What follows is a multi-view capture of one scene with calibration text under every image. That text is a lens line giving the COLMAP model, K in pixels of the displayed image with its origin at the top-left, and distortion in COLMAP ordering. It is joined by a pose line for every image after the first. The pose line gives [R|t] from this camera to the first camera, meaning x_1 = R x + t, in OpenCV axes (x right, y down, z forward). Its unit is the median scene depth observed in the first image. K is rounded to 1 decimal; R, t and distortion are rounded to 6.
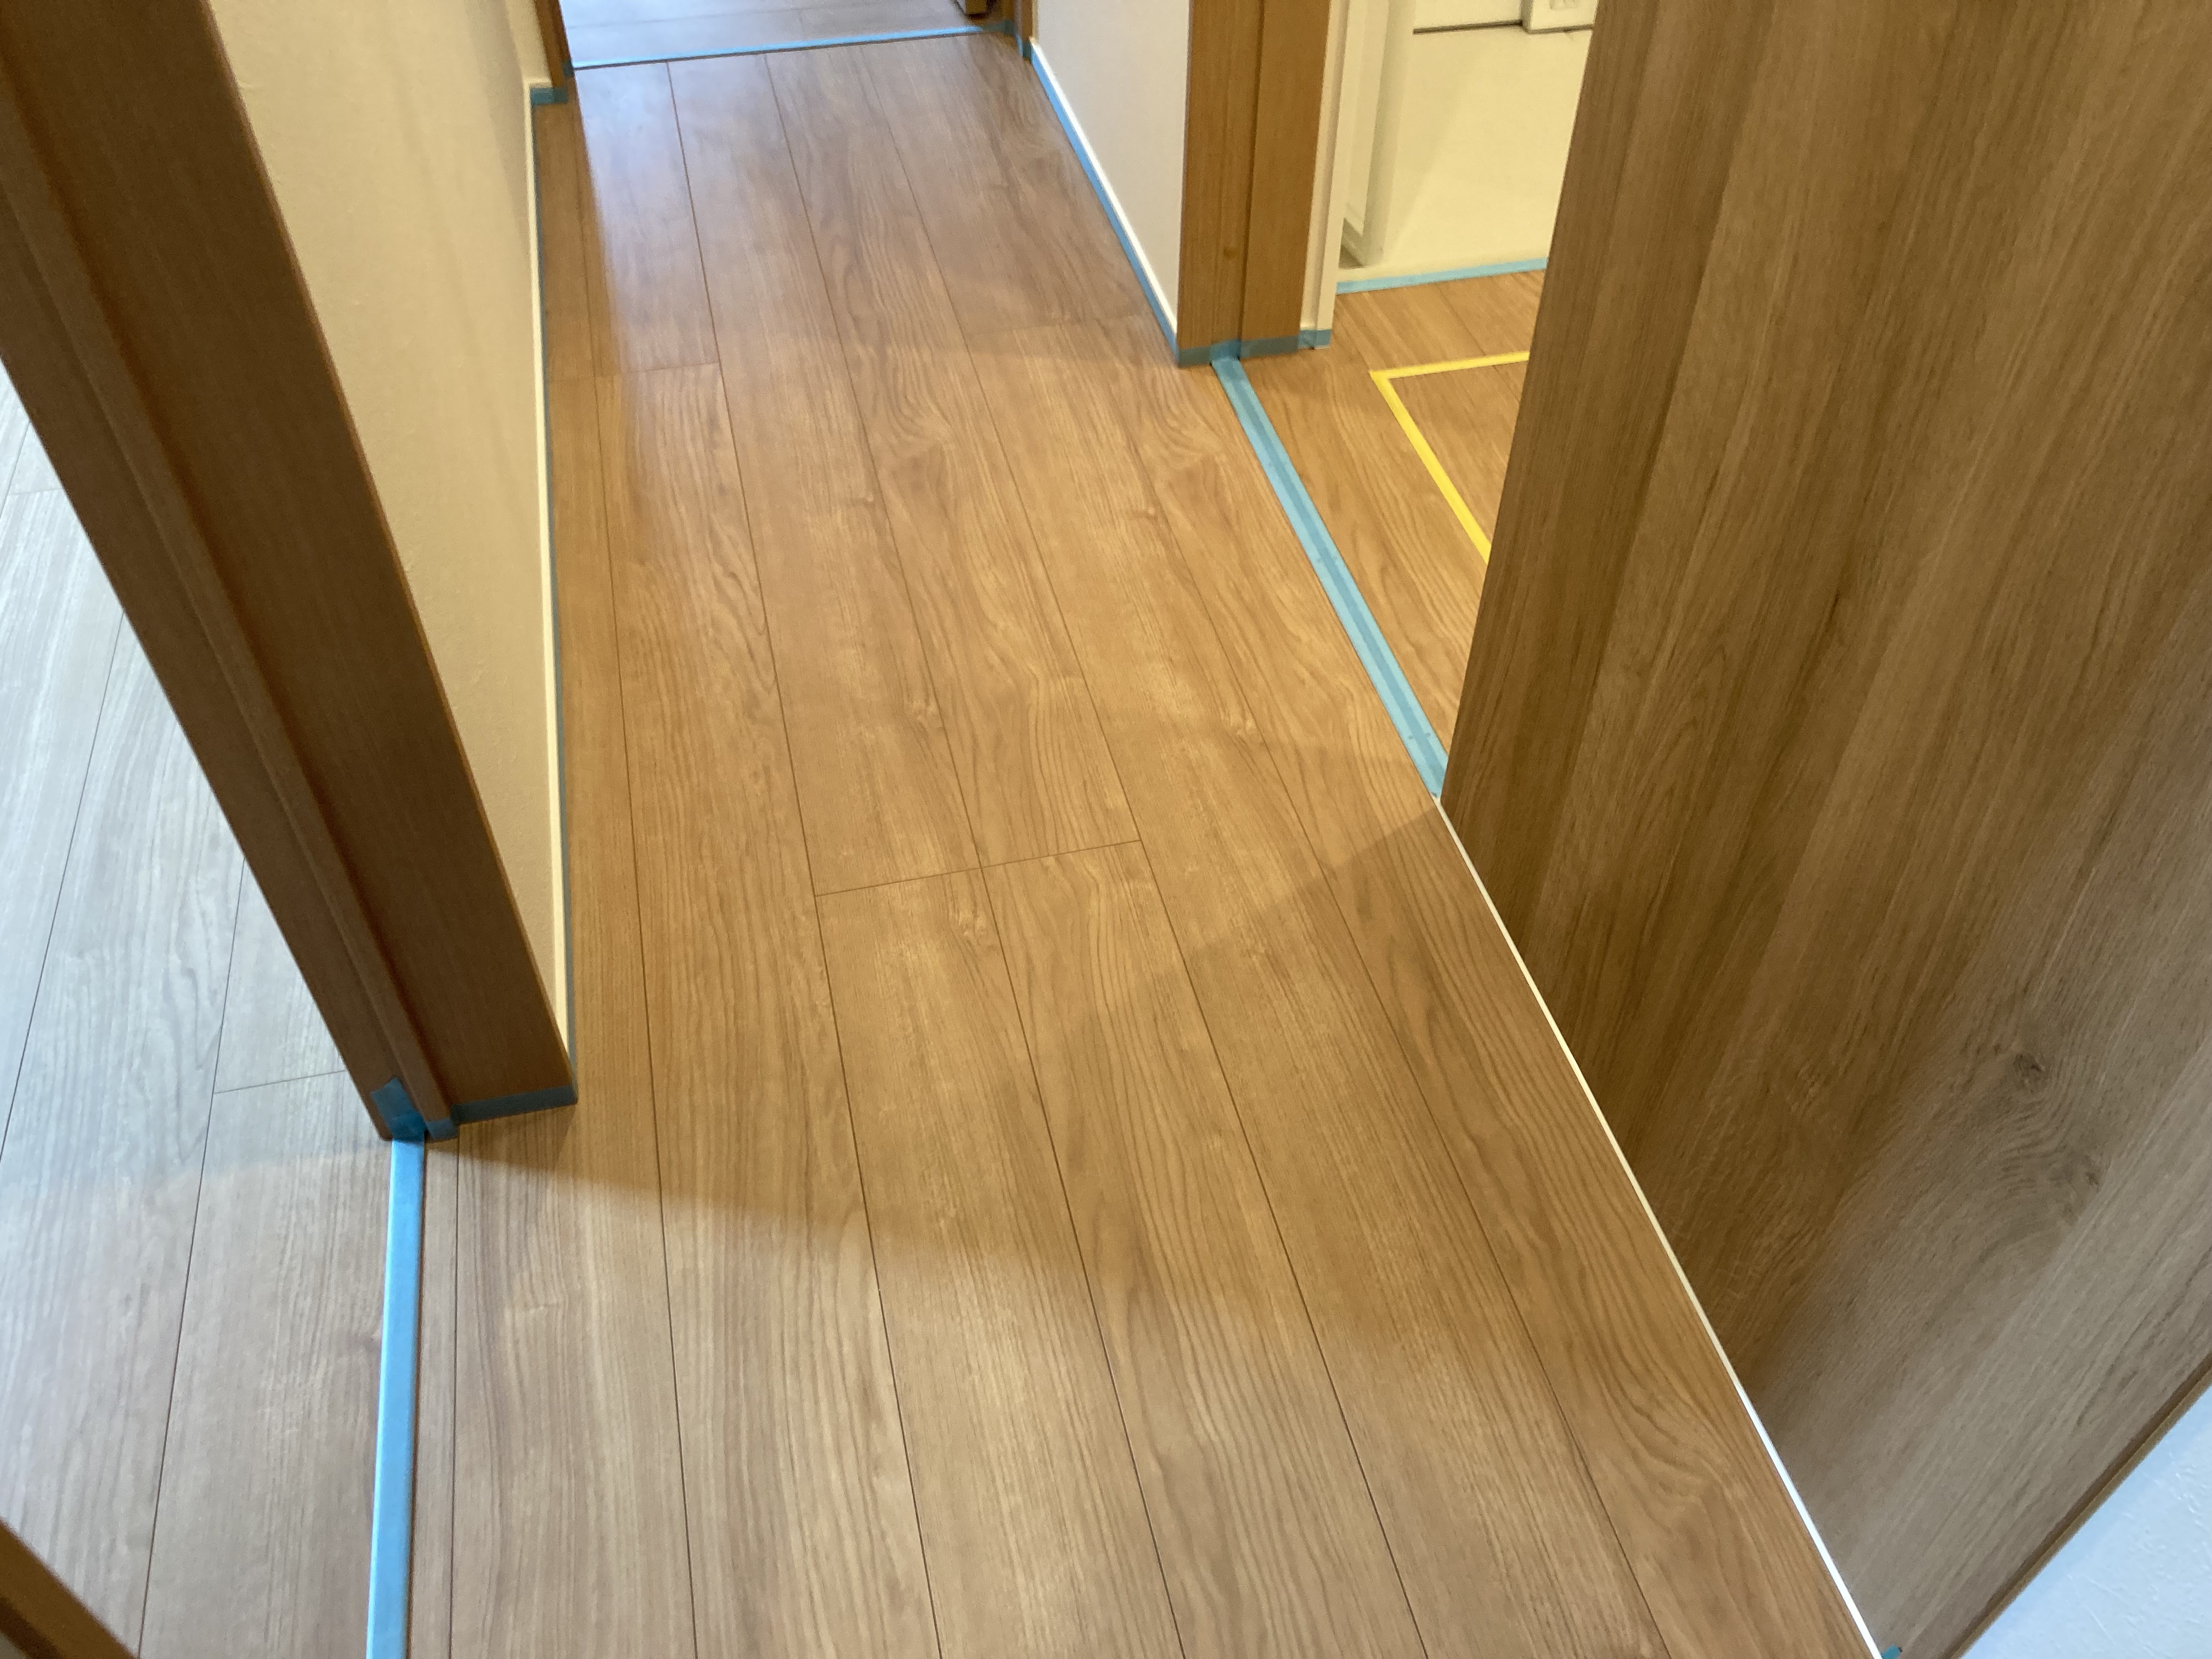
lens RADIAL K [[1831.9, 0, 1125.7], [0, 1831.9, 819.0], [0, 0, 1]] dist [0.050942, -0.057396]
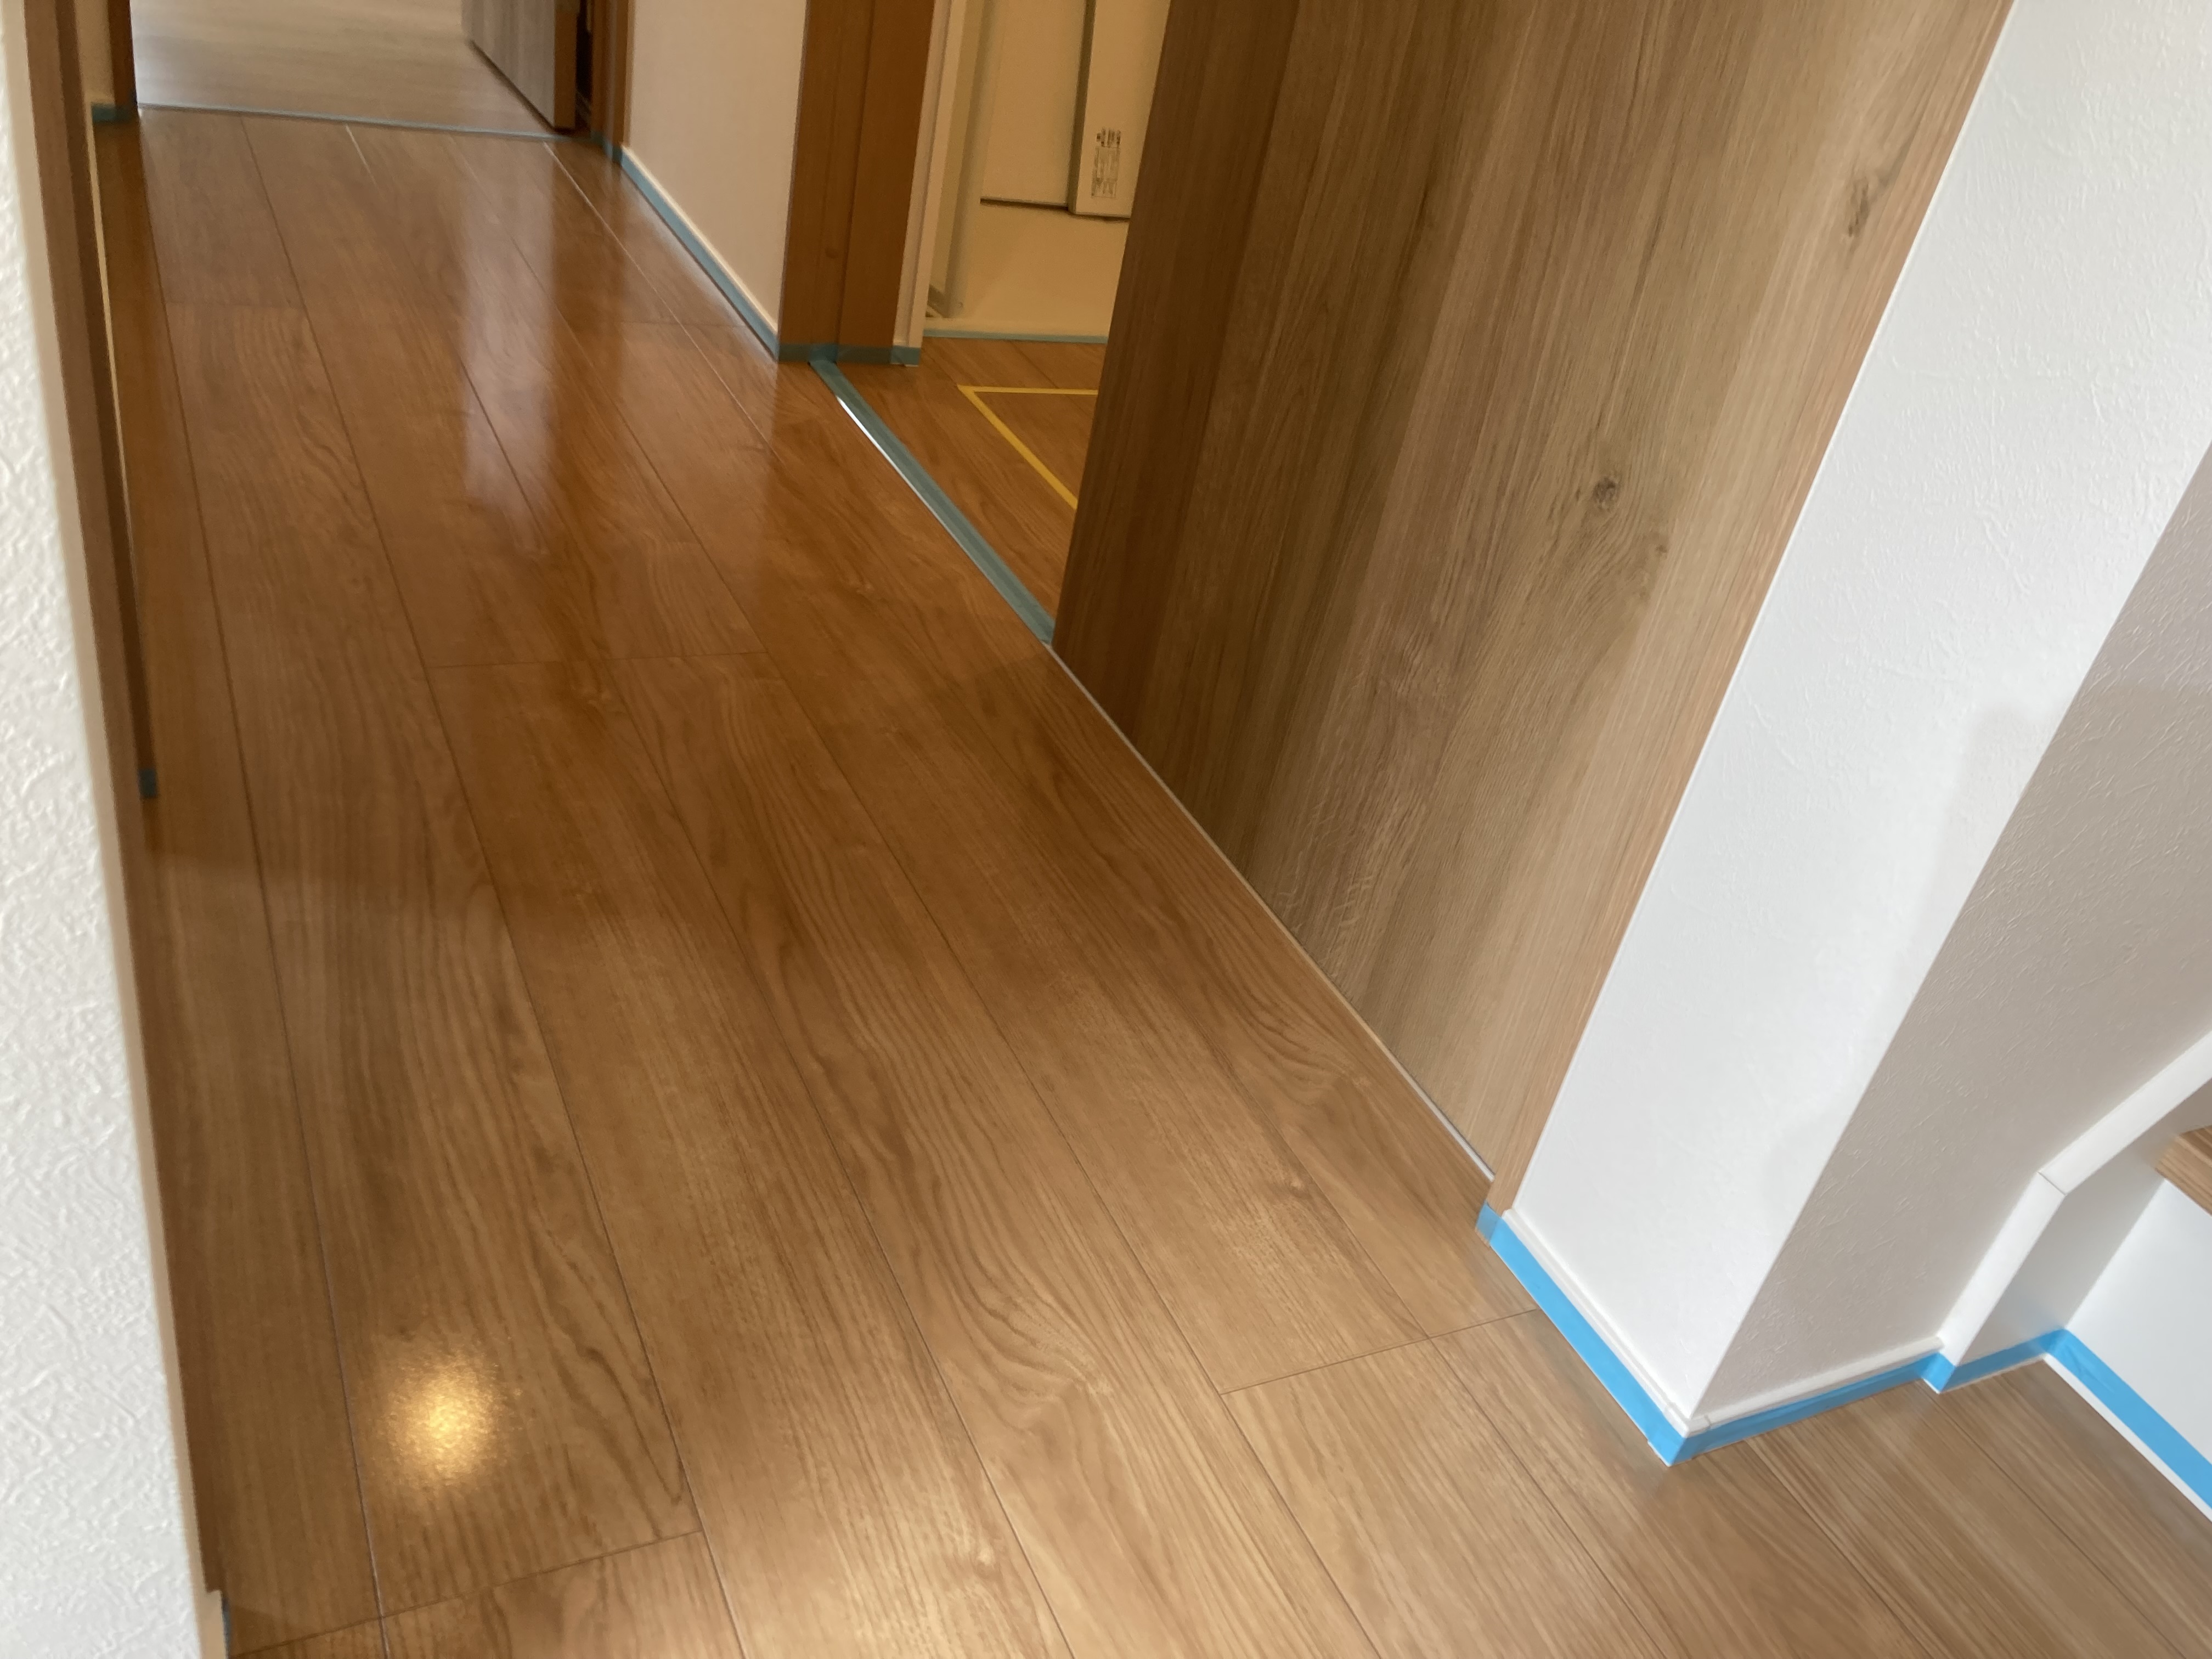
lens RADIAL K [[1831.9, 0, 1145.9], [0, 1831.9, 854.1], [0, 0, 1]] dist [0.050942, -0.057396]
pose [[0.961718, 0.030061, 0.272386, -0.076559], [0.025694, 0.979696, -0.198837, 0.393683], [-0.272833, 0.198224, 0.941419, 0.002244]]
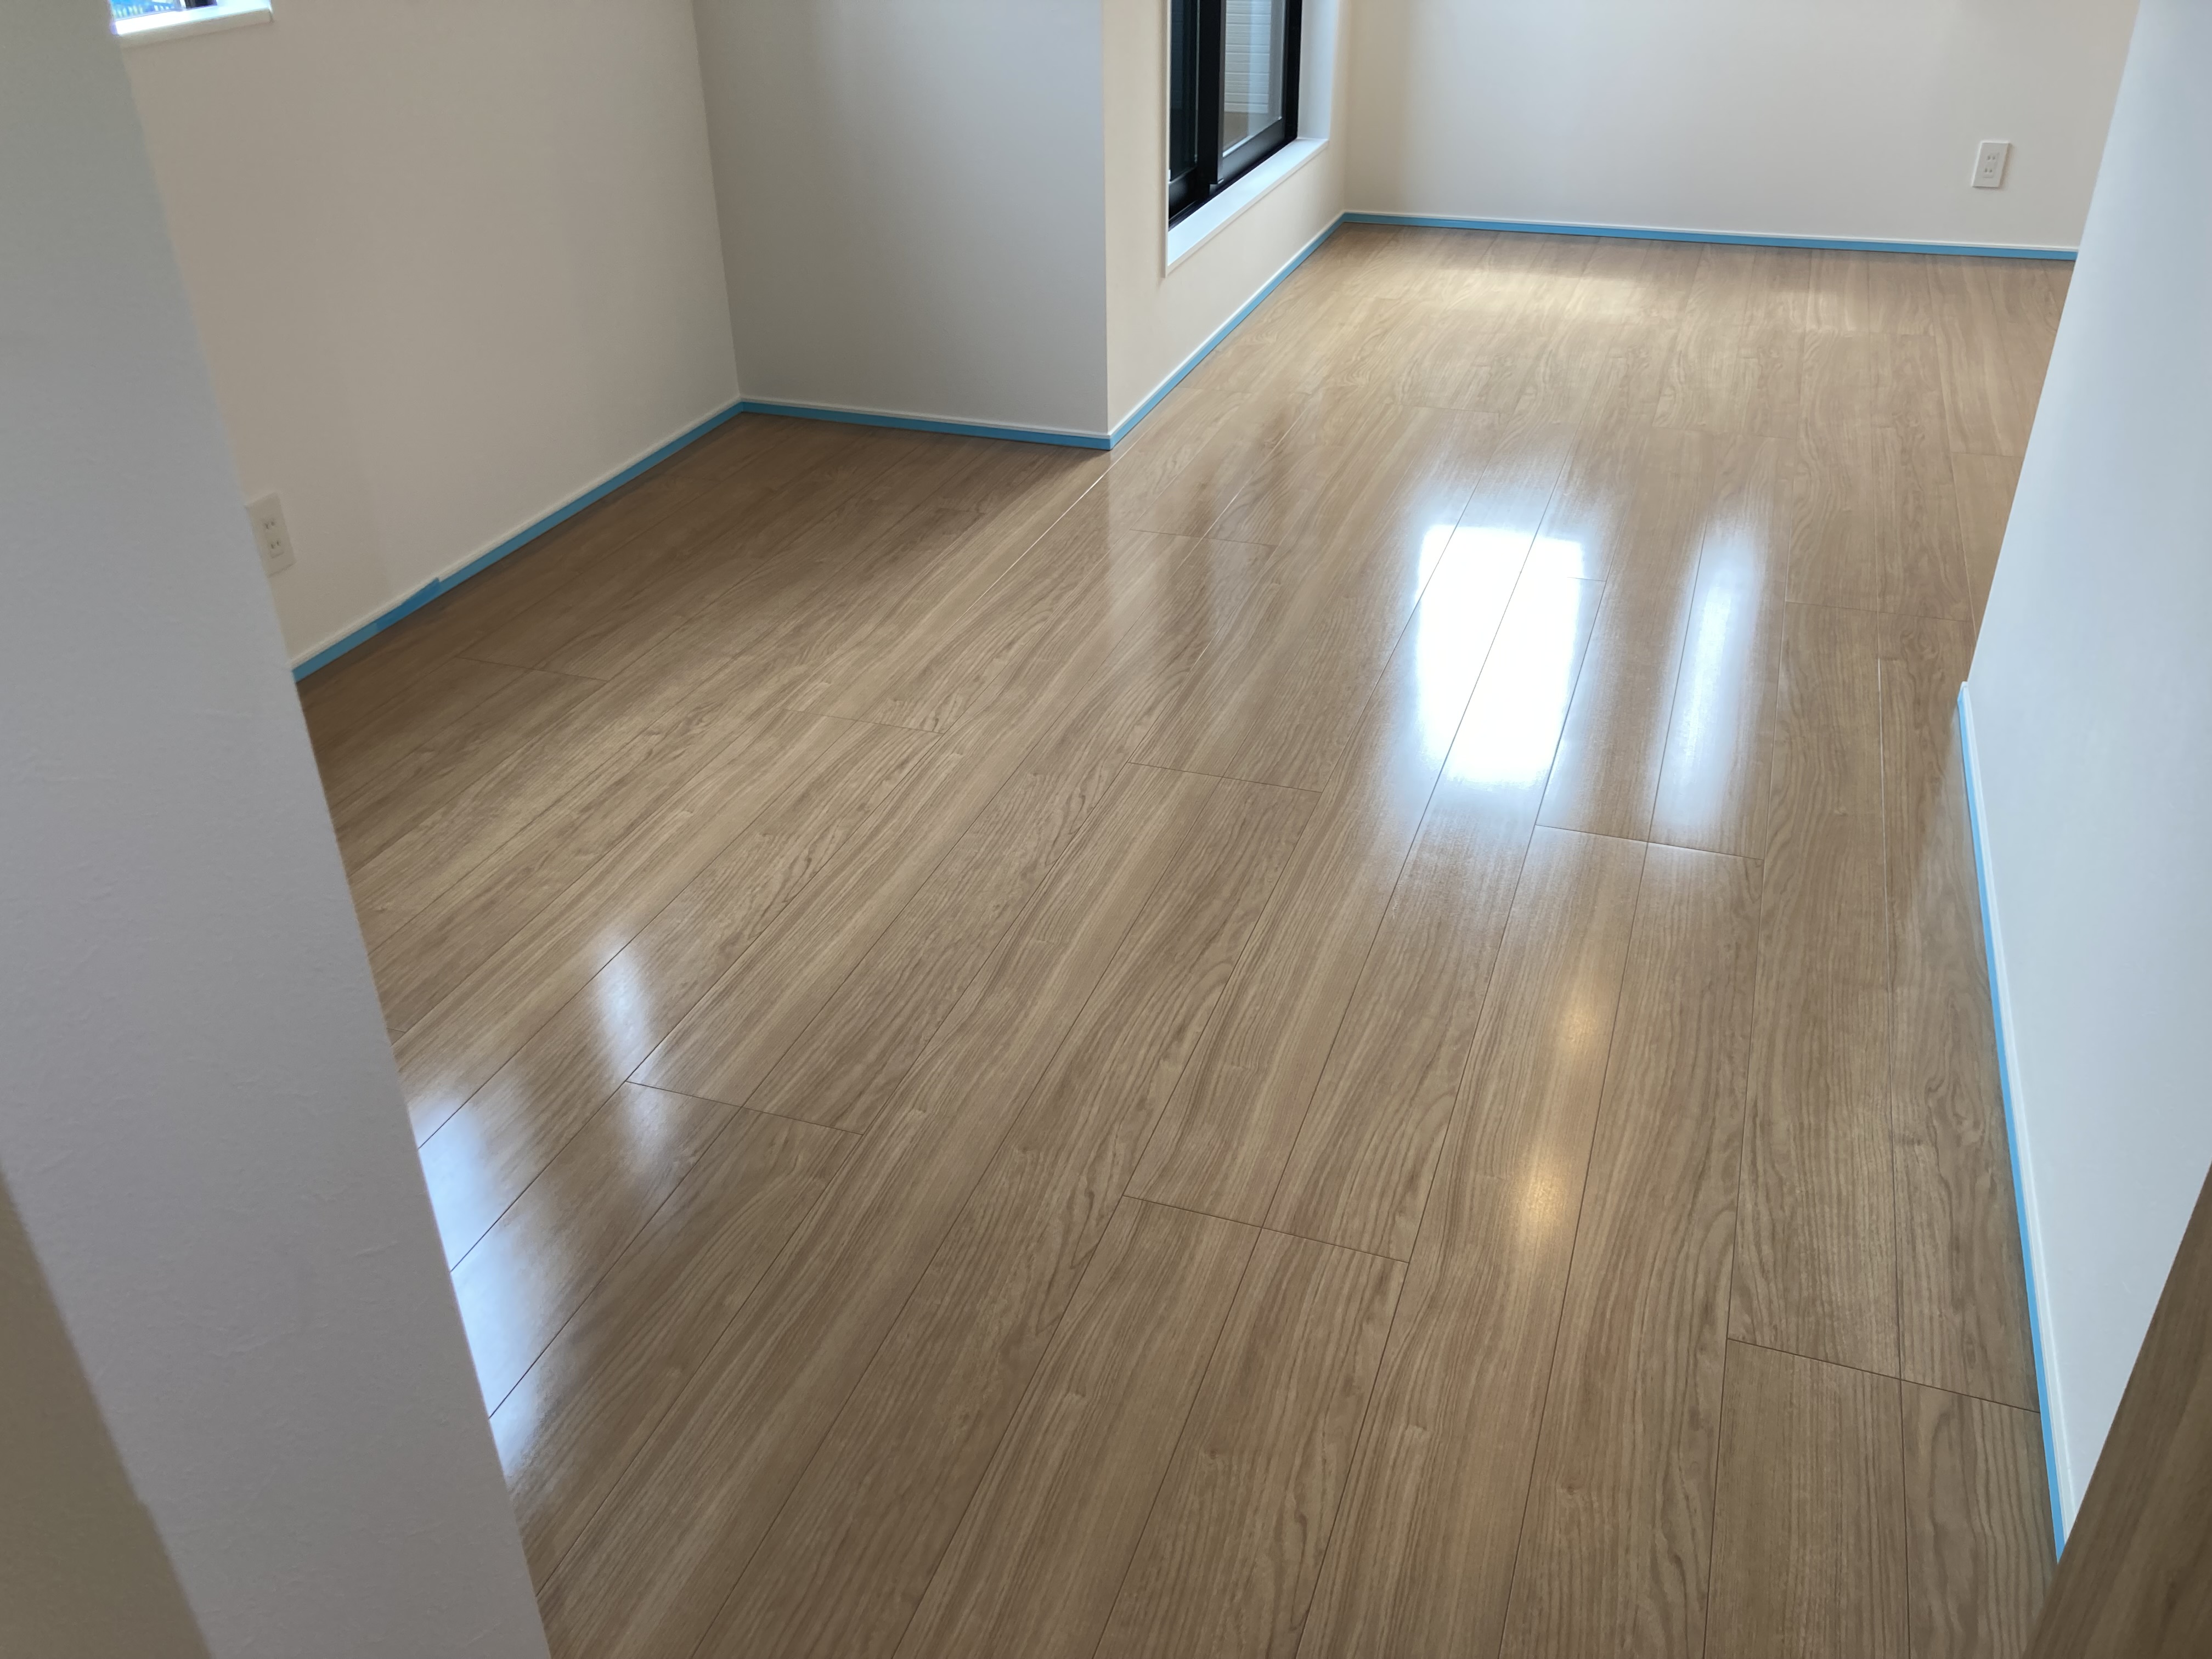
lens RADIAL K [[1831.9, 0, 1098.1], [0, 1831.9, 839.4], [0, 0, 1]] dist [0.050942, -0.057396]
pose [[0.836776, 0.254431, -0.484842, 0.050087], [-0.374414, 0.911988, -0.167606, 0.361380], [0.399526, 0.321780, 0.858392, -0.418397]]
